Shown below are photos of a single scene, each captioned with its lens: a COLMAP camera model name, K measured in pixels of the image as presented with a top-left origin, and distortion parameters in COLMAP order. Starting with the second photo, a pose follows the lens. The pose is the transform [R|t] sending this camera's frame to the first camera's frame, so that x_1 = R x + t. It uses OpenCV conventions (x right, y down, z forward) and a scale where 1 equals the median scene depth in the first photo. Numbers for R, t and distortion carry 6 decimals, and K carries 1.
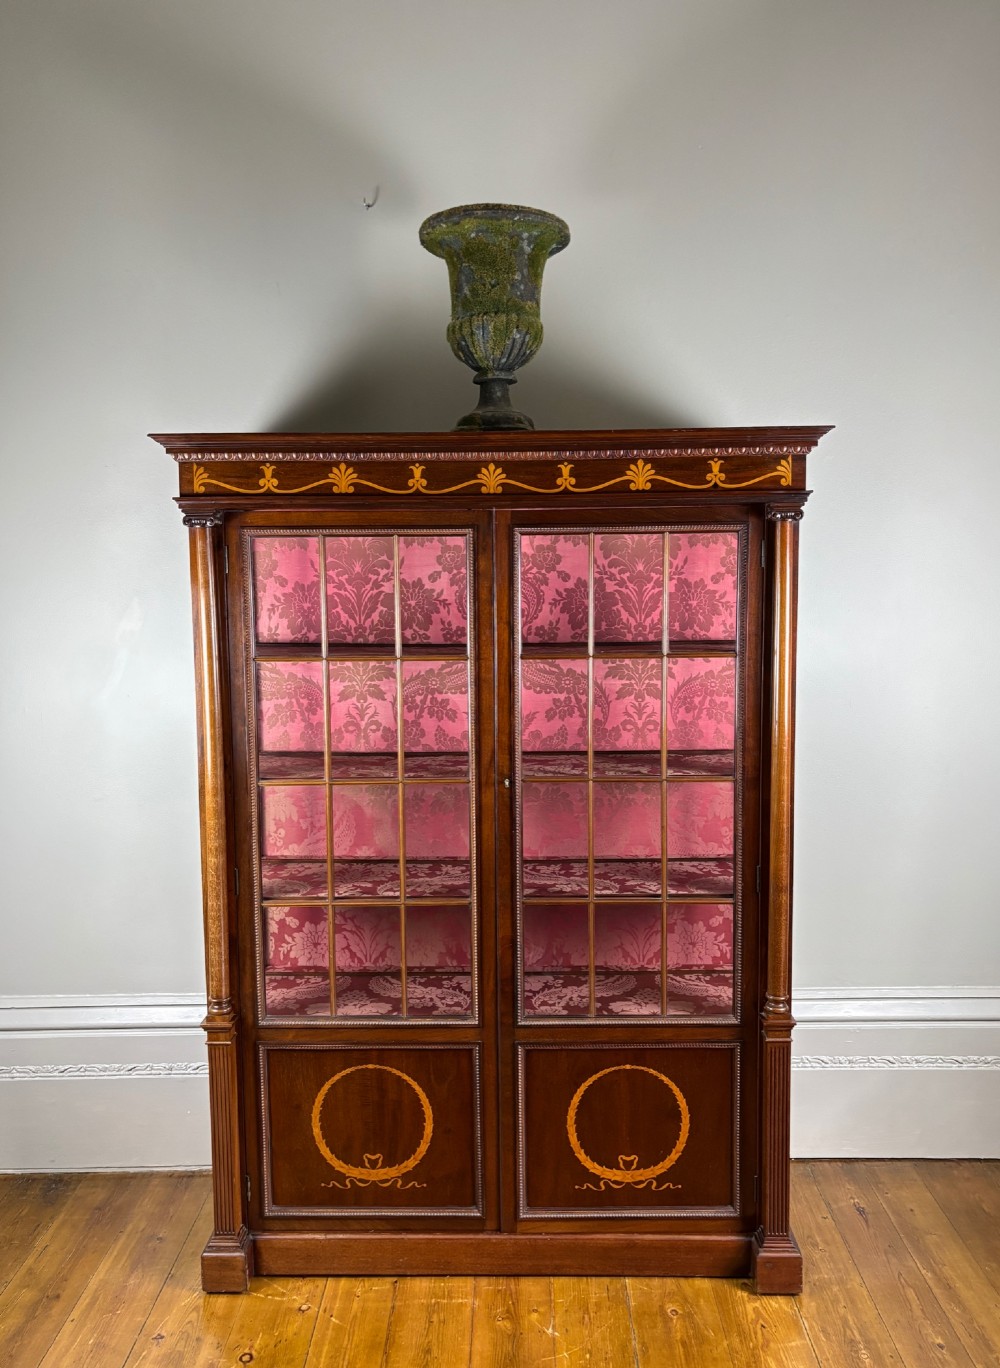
lens RADIAL K [[1040.5, 0, 511.9], [0, 1040.5, 691.0], [0, 0, 1]] dist [0.085880, -0.111547]
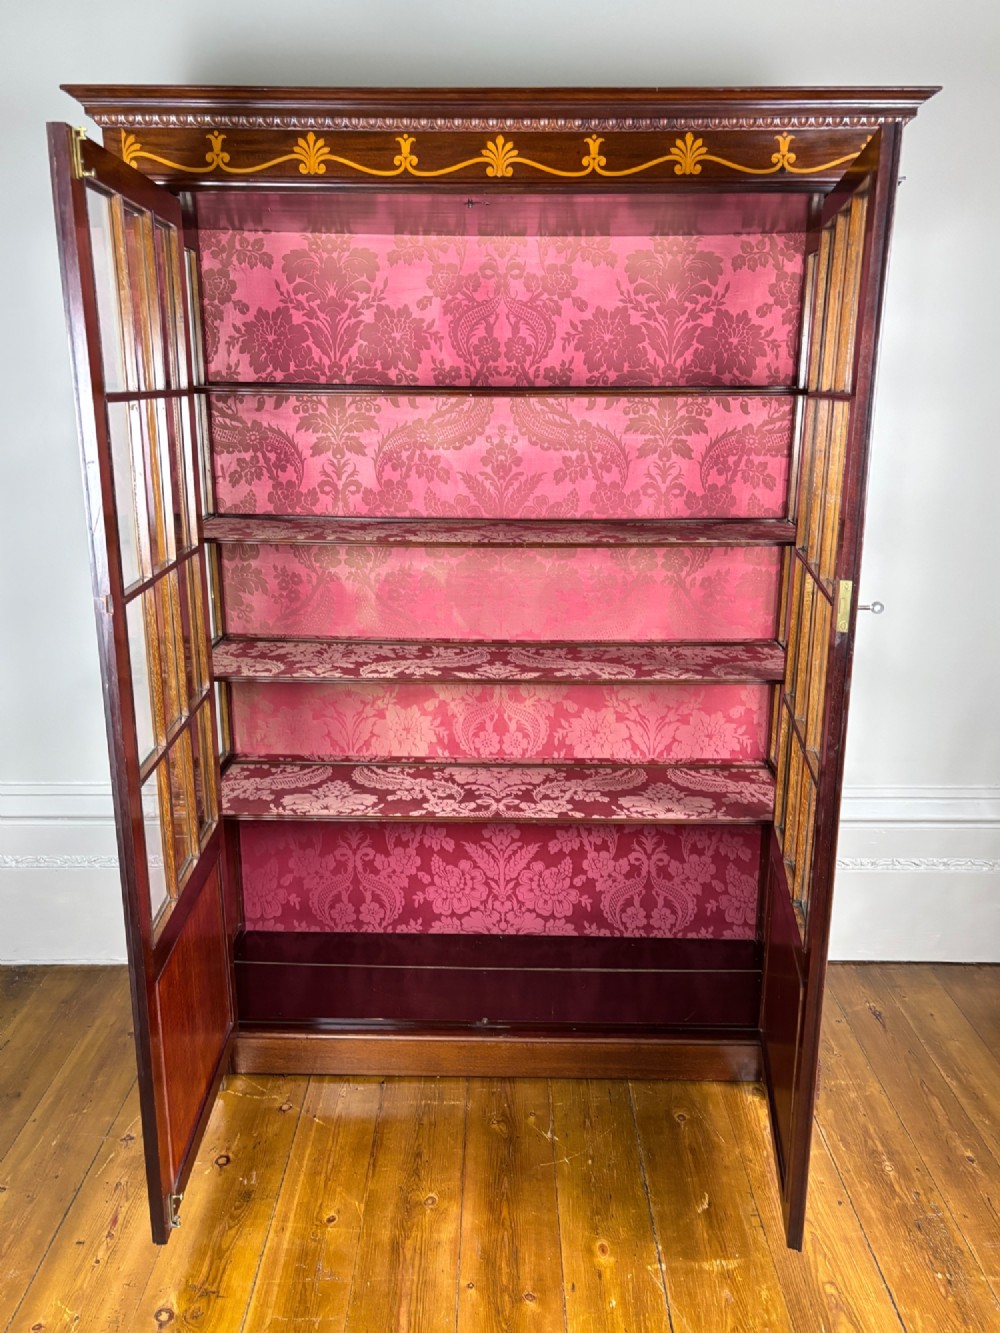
lens RADIAL K [[1056.3, 0, 494.7], [0, 1056.3, 670.4], [0, 0, 1]] dist [0.031485, -0.010237]
pose [[0.999904, 0.013573, 0.002896, -0.018515], [-0.013864, 0.986431, 0.163591, 0.044222], [-0.000636, -0.163615, 0.986524, 0.131131]]
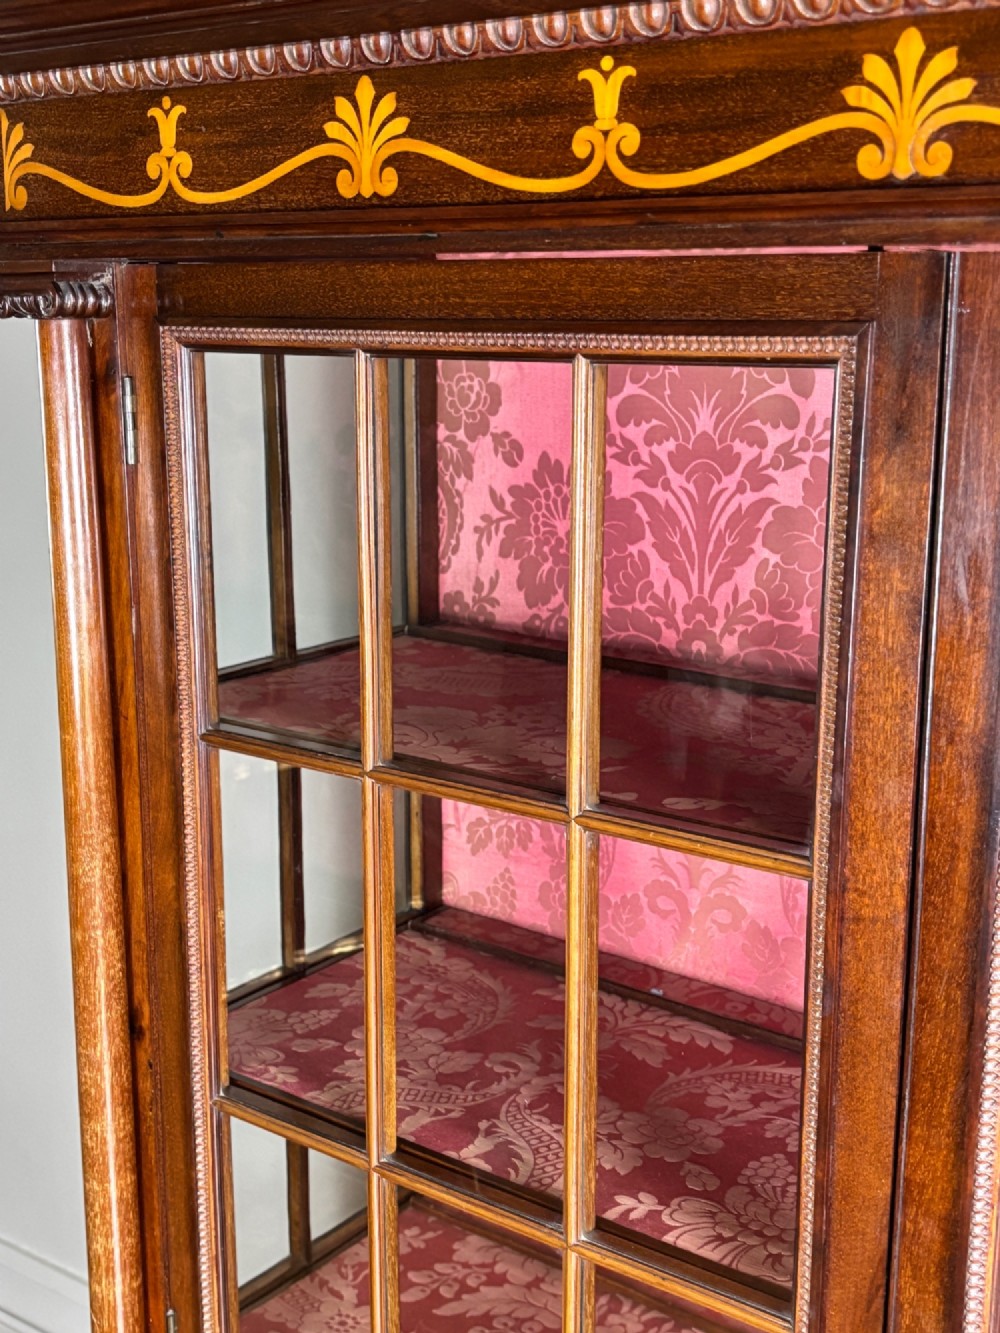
lens RADIAL K [[1668.8, 0, 500.0], [0, 1668.8, 666.5], [0, 0, 1]] dist [0.174554, -0.582020]
pose [[0.805559, 0.135150, -0.576896, 0.113112], [-0.065191, 0.987944, 0.140416, -0.123621], [0.588918, -0.075505, 0.804658, 0.616315]]
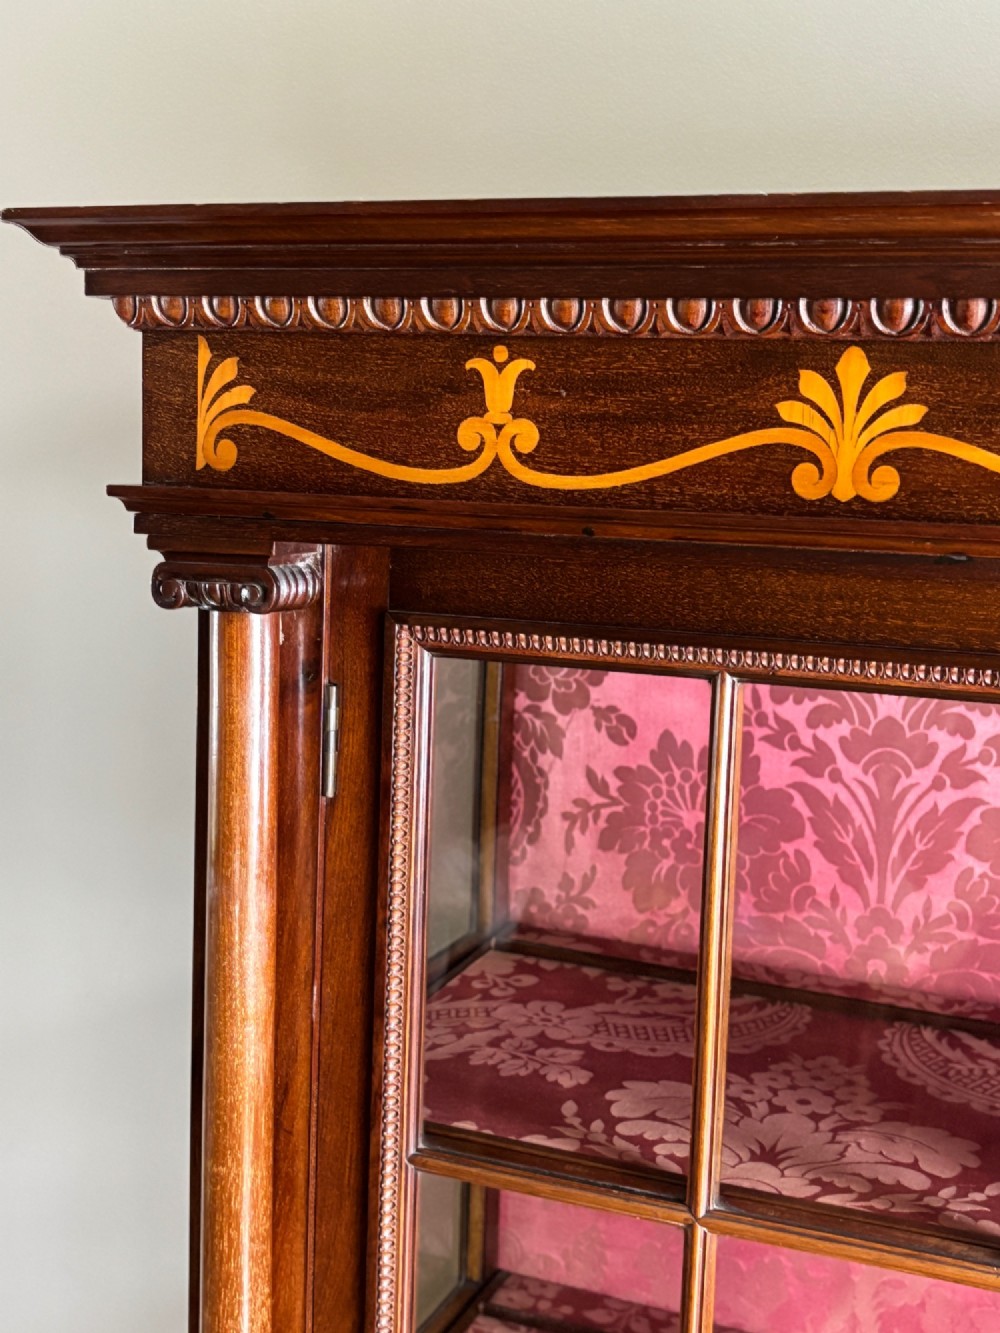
lens RADIAL K [[1668.8, 0, 500.0], [0, 1668.8, 666.5], [0, 0, 1]] dist [0.174554, -0.582020]
pose [[0.929055, 0.087882, -0.359352, -0.095822], [-0.078650, 0.996089, 0.040262, -0.151856], [0.361485, -0.009143, 0.932333, 0.623146]]
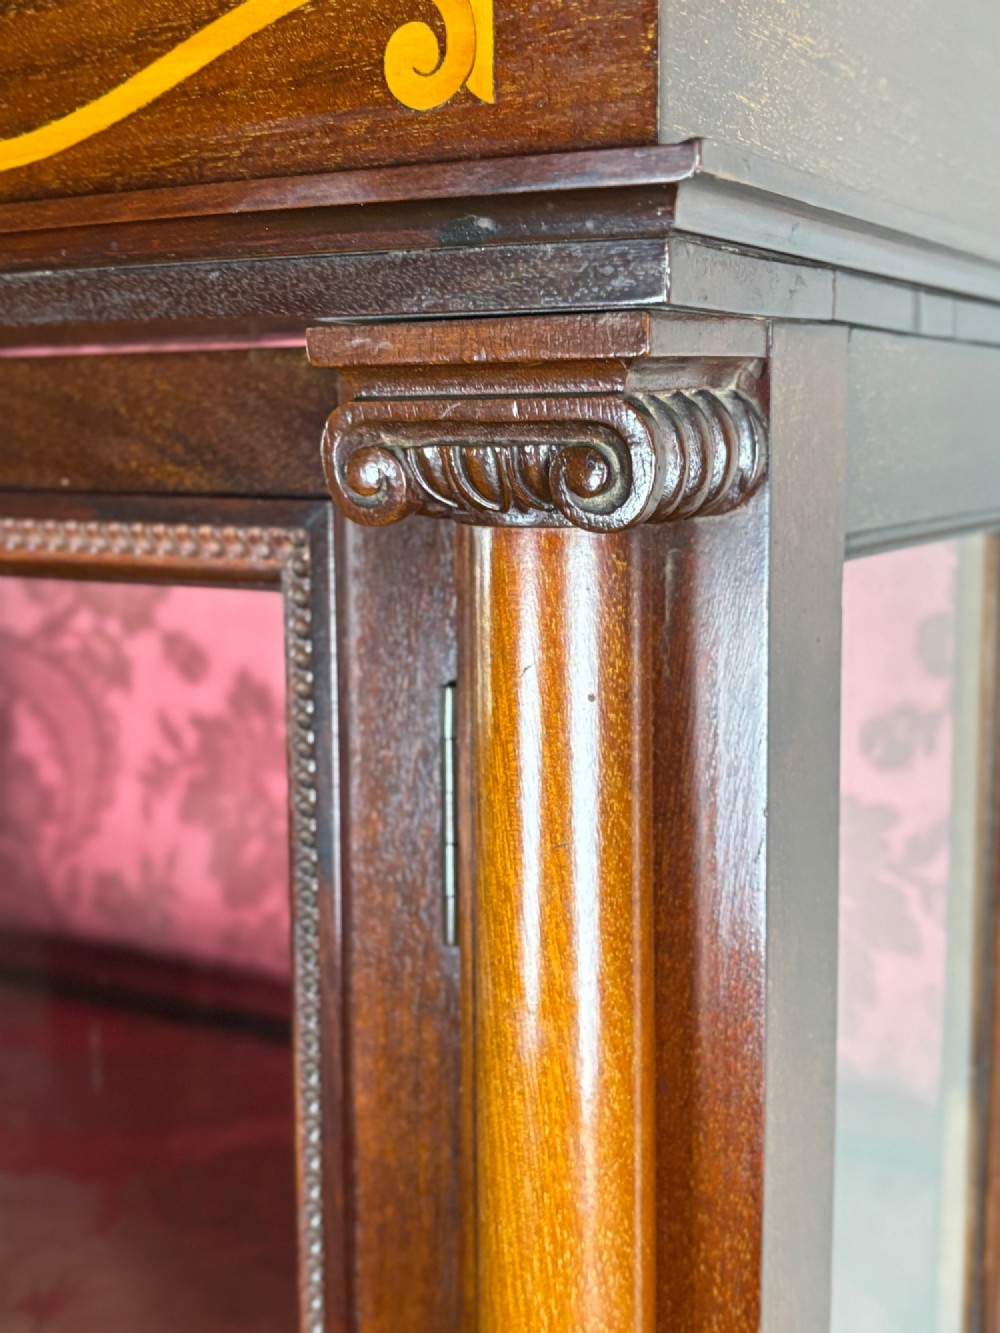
lens RADIAL K [[1668.8, 0, 500.0], [0, 1668.8, 666.5], [0, 0, 1]] dist [0.174554, -0.582020]
pose [[0.873493, 0.073371, -0.481277, 0.300600], [-0.051072, 0.996933, 0.059290, -0.146380], [0.484151, -0.027210, 0.874561, 0.808481]]
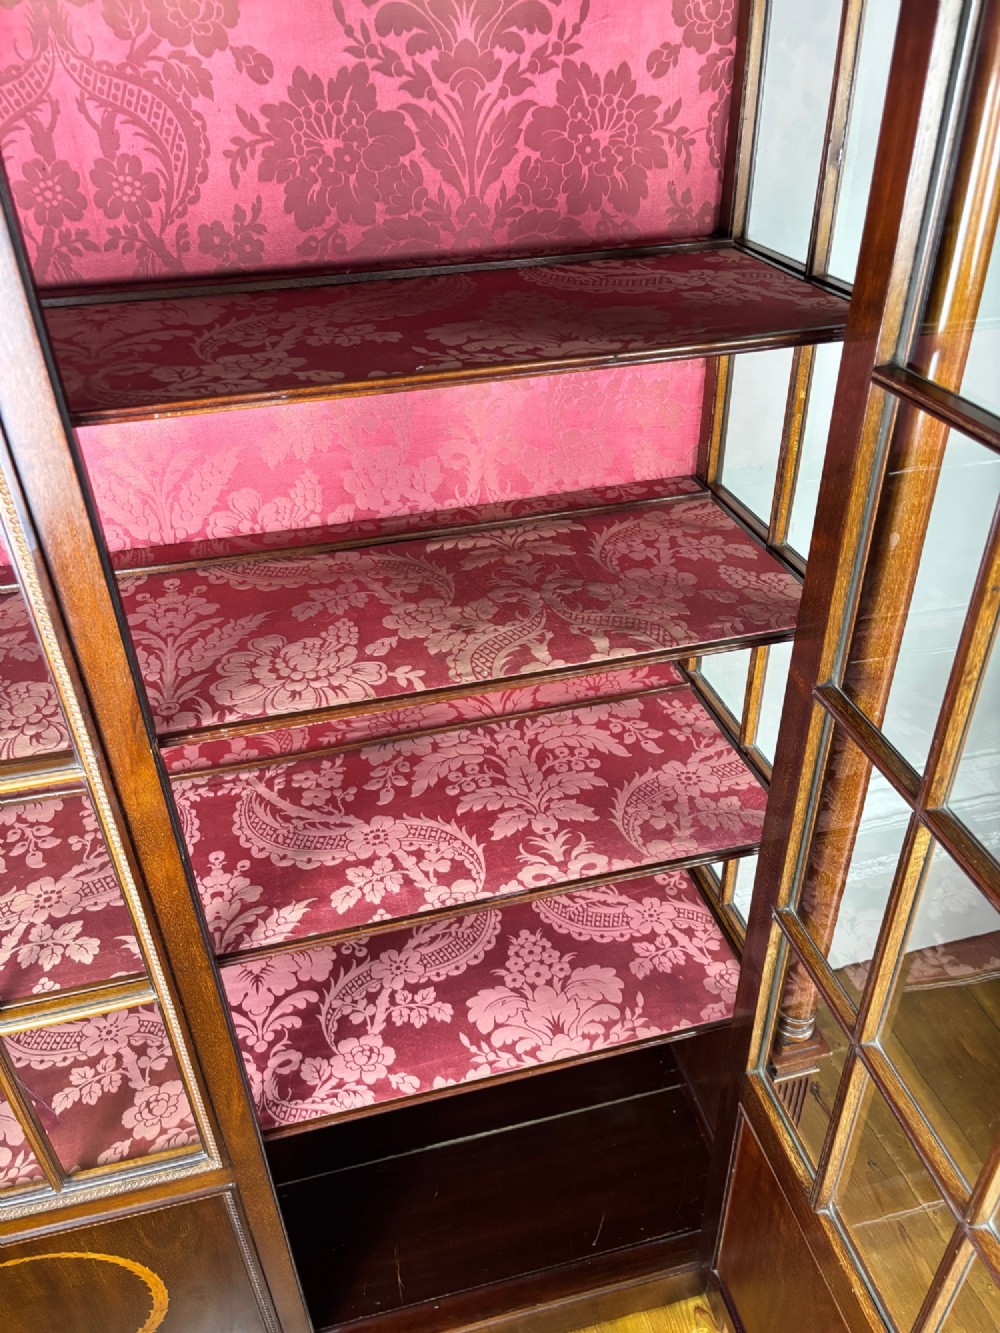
lens RADIAL K [[1002.0, 0, 500.0], [0, 1002.0, 666.5], [0, 0, 1]] dist [0.062859, -0.076681]
pose [[0.966286, -0.155242, 0.205407, 0.031303], [0.041559, 0.881361, 0.470611, -0.098995], [-0.254096, -0.446208, 0.858099, 0.660002]]
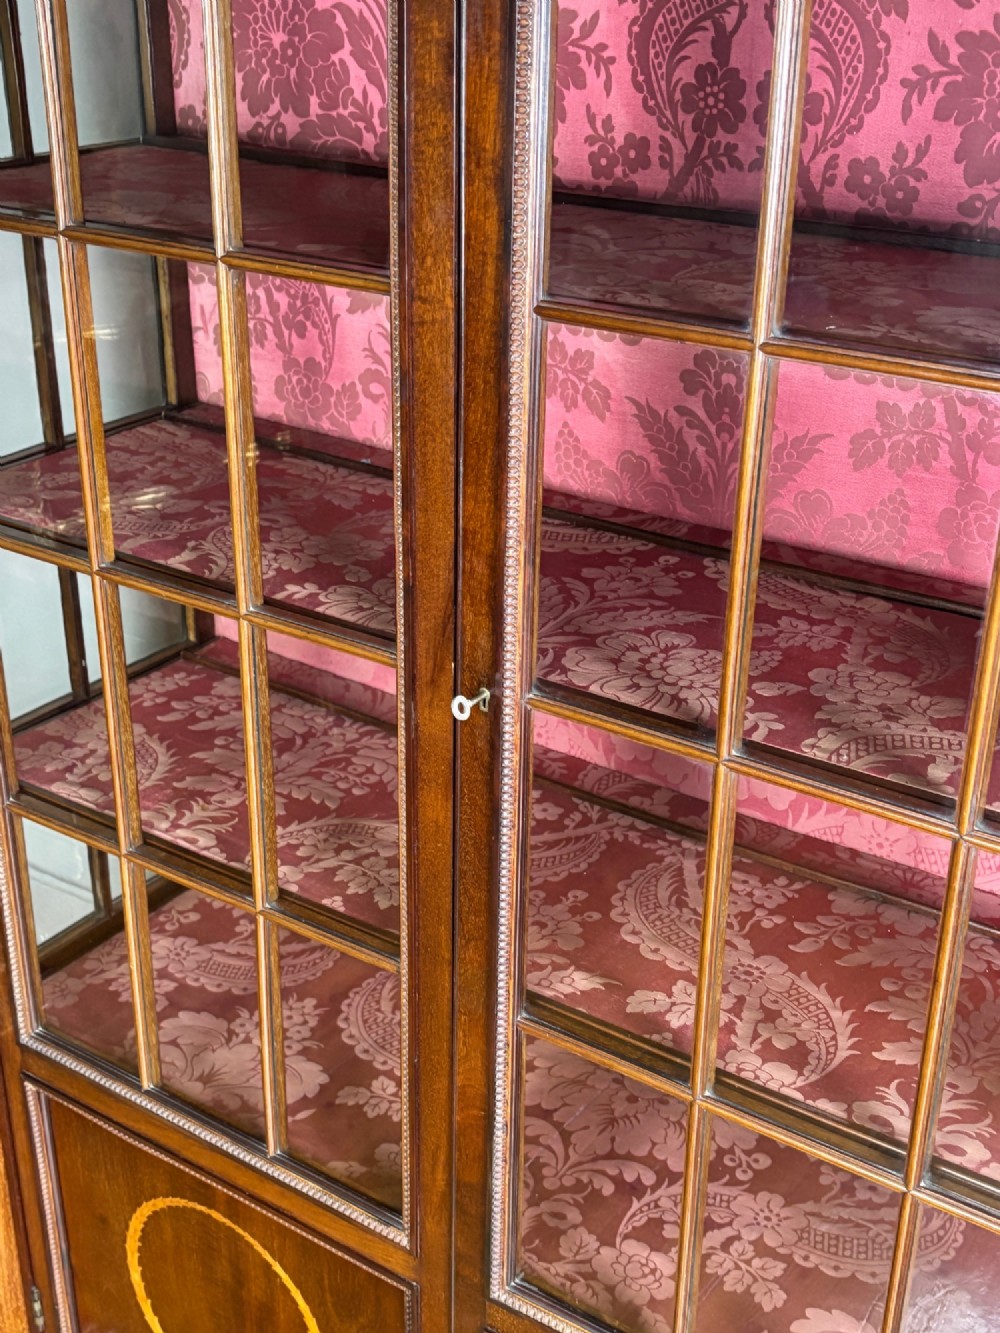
lens RADIAL K [[1668.8, 0, 500.0], [0, 1668.8, 666.5], [0, 0, 1]] dist [0.174554, -0.582020]
pose [[0.832022, 0.249654, -0.495391, 0.243444], [-0.075243, 0.935545, 0.345100, -0.095678], [0.549616, -0.249857, 0.797179, 0.571323]]
